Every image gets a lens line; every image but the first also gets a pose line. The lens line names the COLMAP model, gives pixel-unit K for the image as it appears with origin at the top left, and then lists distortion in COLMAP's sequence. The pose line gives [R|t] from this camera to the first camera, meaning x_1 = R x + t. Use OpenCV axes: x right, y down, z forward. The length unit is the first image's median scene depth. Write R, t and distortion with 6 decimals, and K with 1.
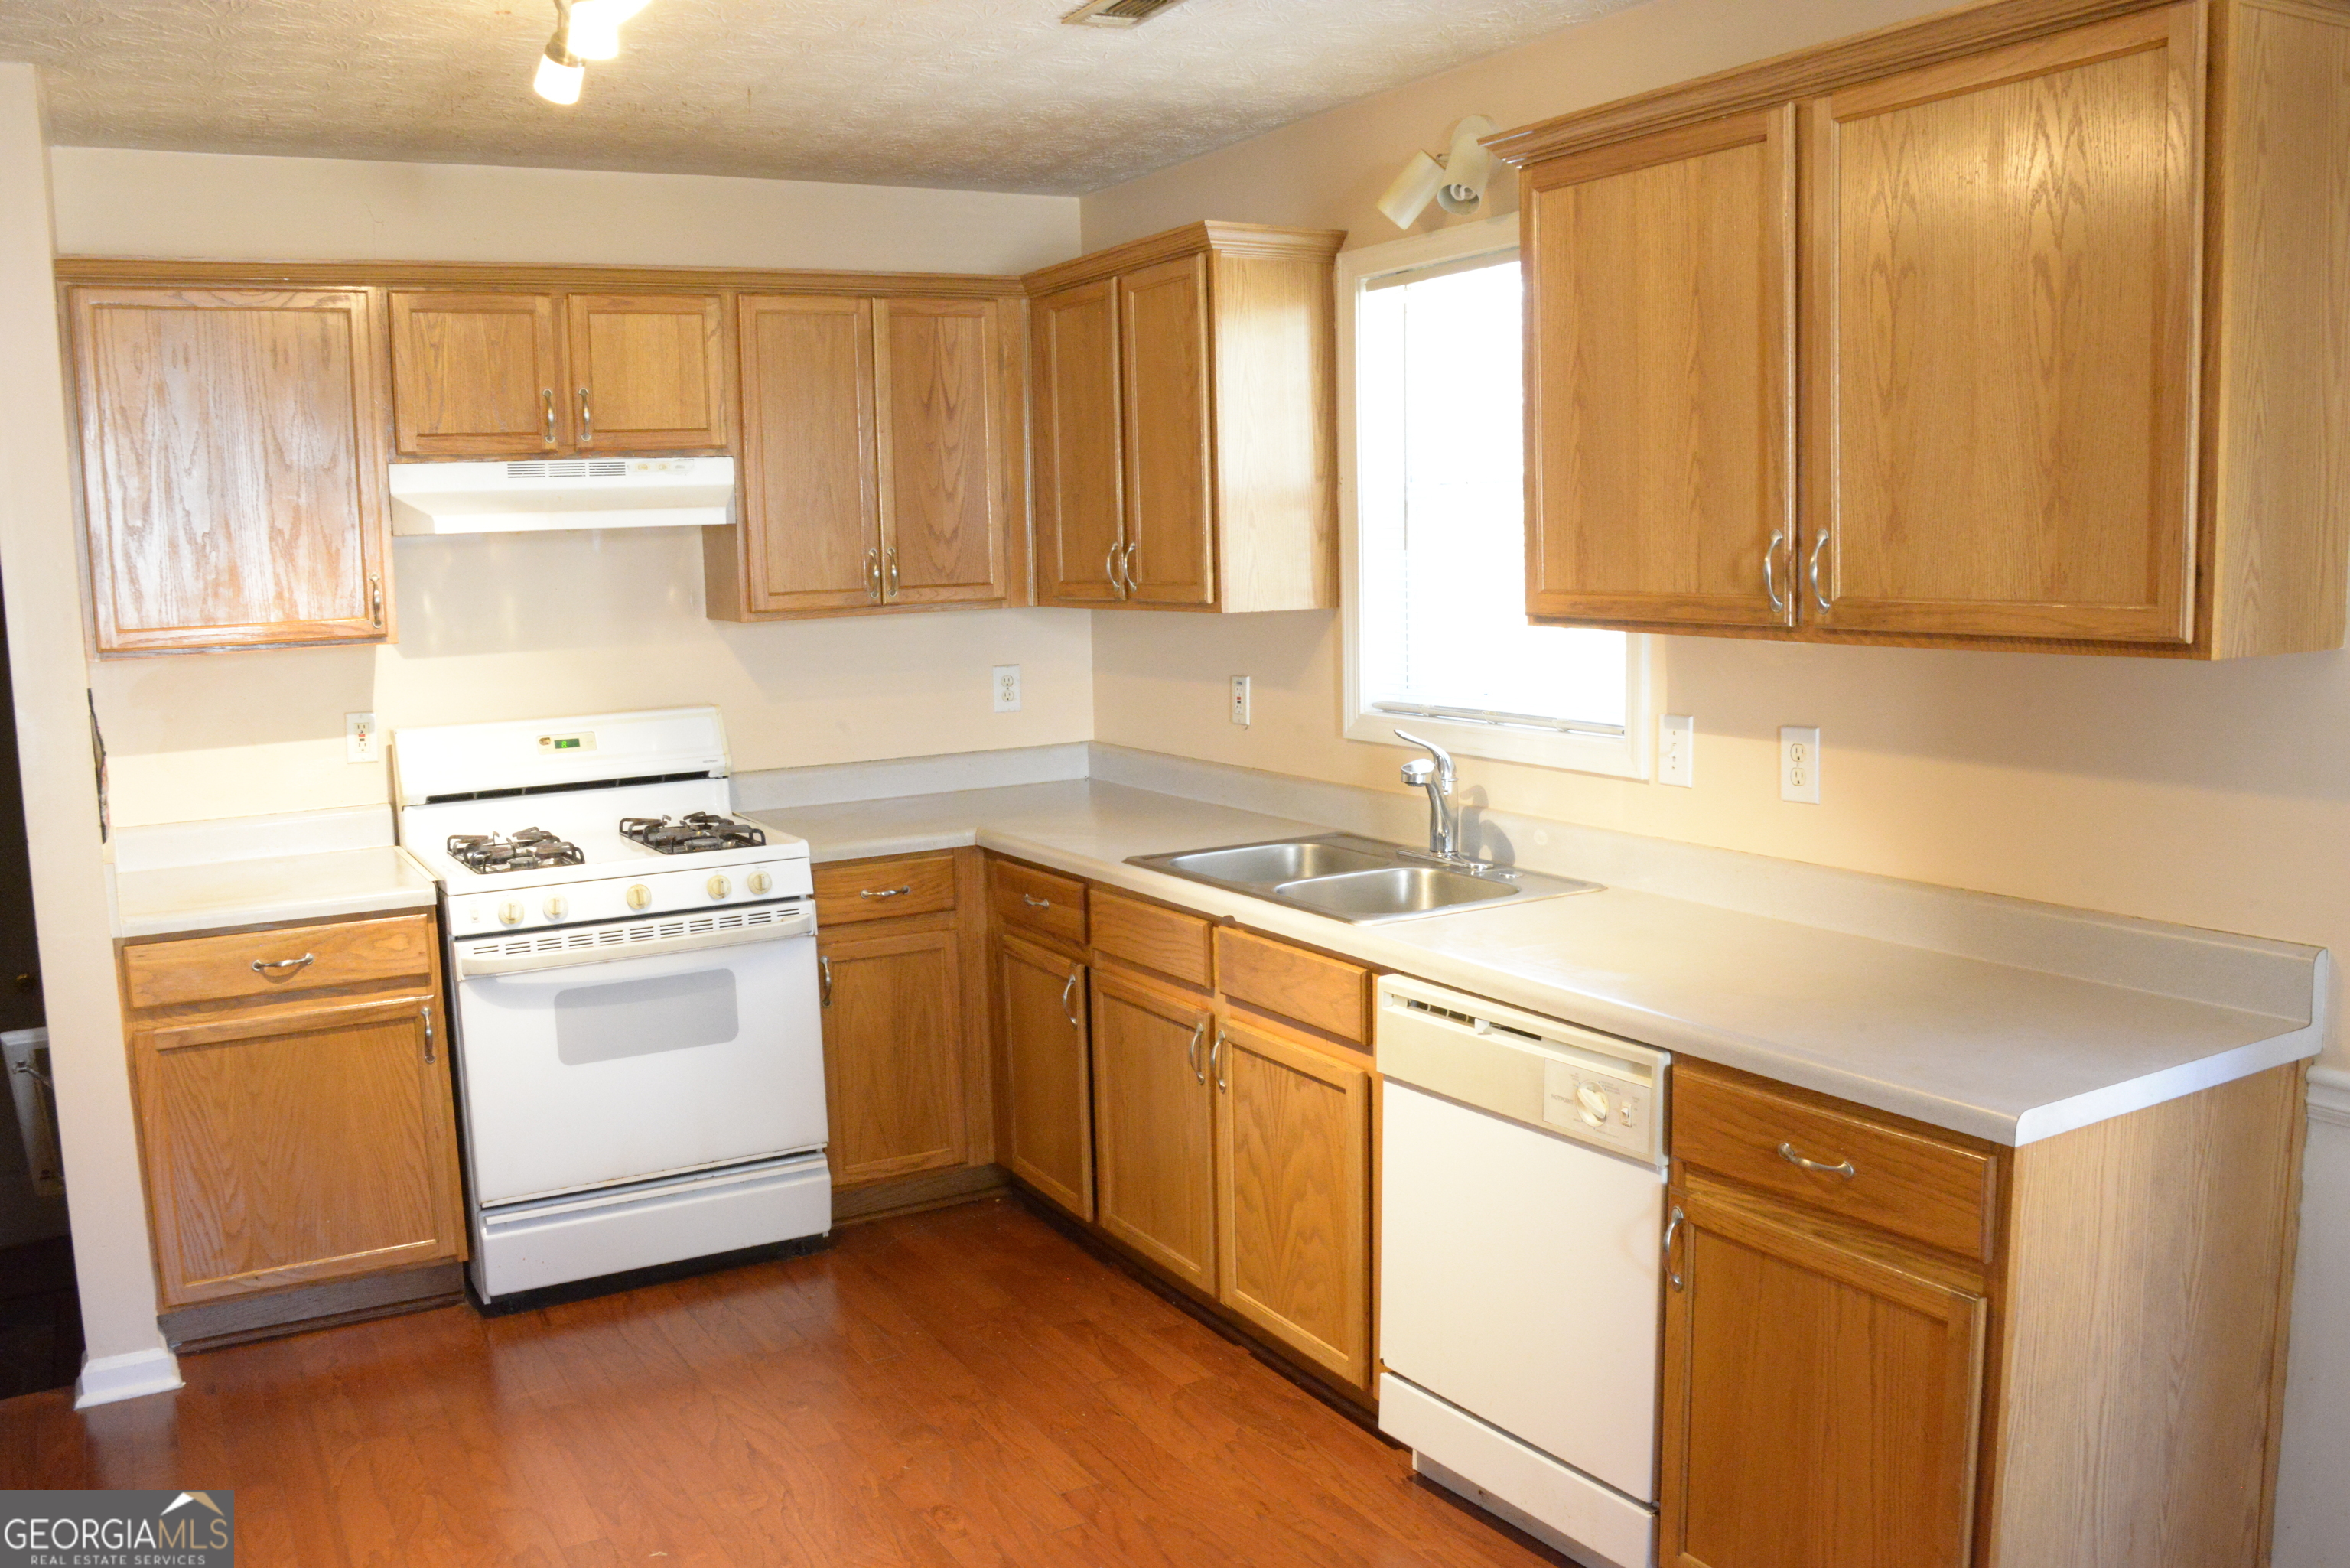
lens RADIAL K [[1923.4, 0, 1167.2], [0, 1923.4, 808.8], [0, 0, 1]] dist [-0.127548, 0.006910]
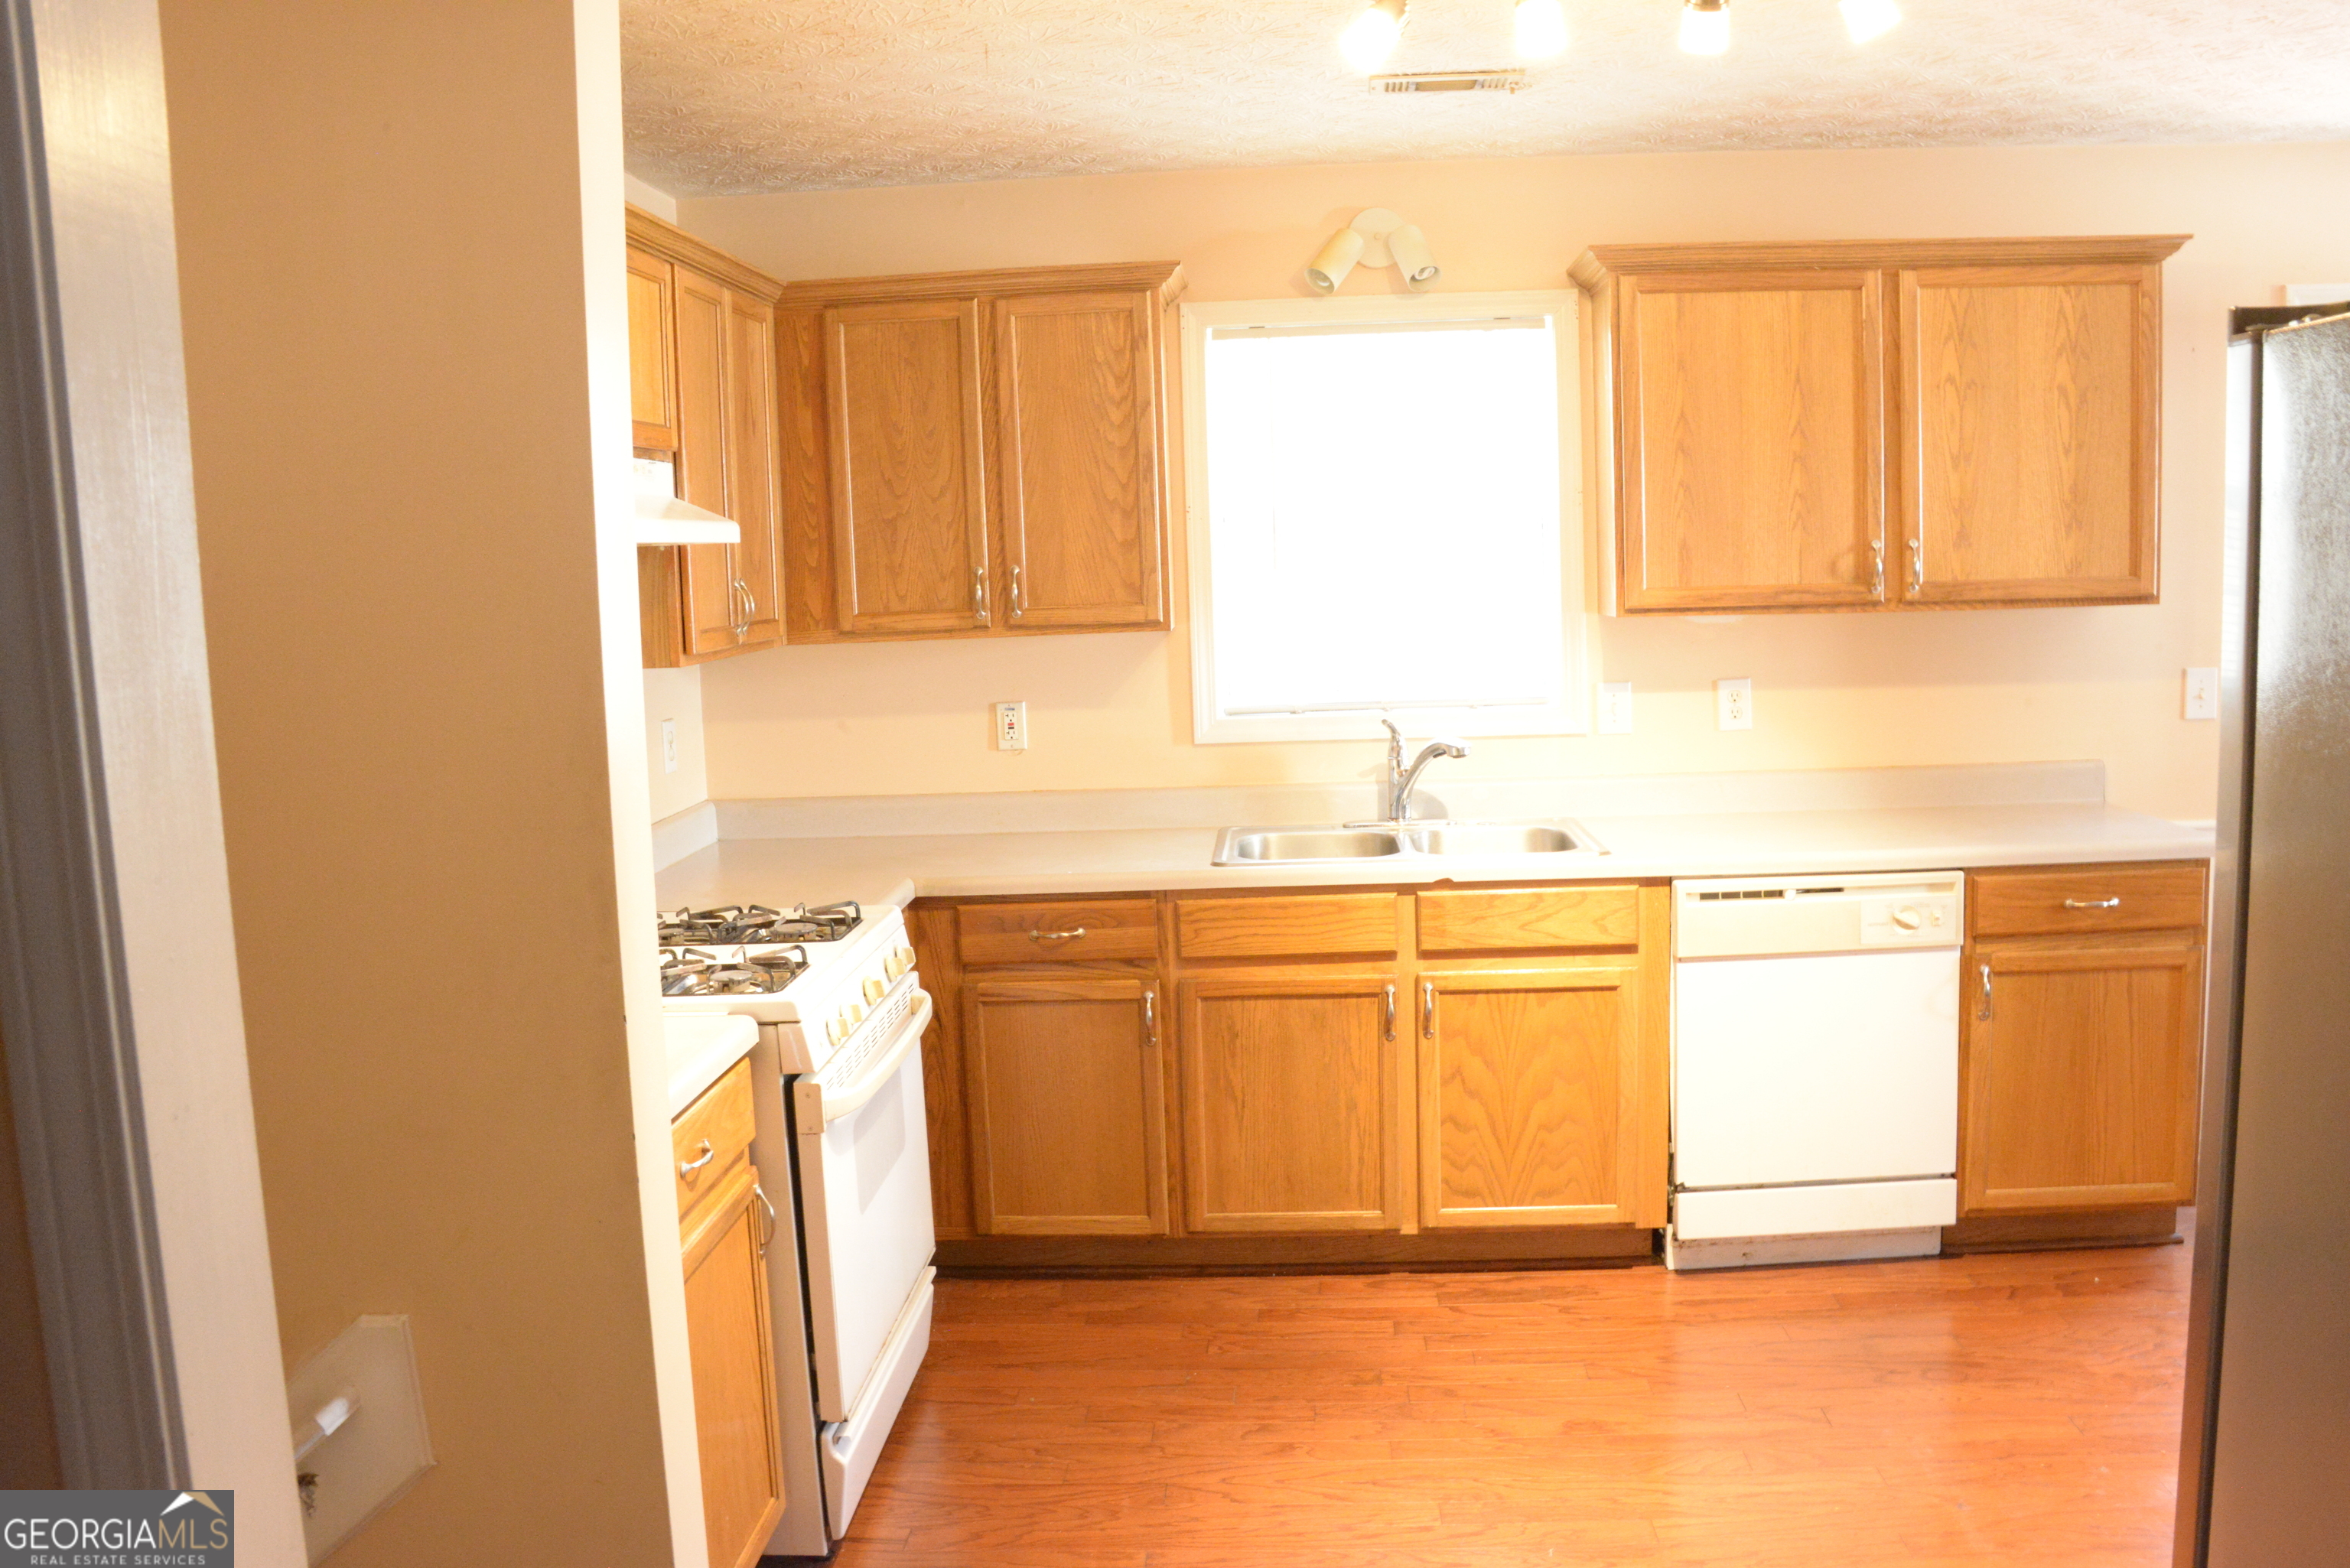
lens RADIAL K [[1923.4, 0, 1167.2], [0, 1923.4, 808.8], [0, 0, 1]] dist [-0.127548, 0.006910]
pose [[0.549742, -0.103142, 0.828942, -1.241379], [0.137507, 0.989984, 0.031988, -0.055926], [-0.823939, 0.096400, 0.558419, 0.606170]]
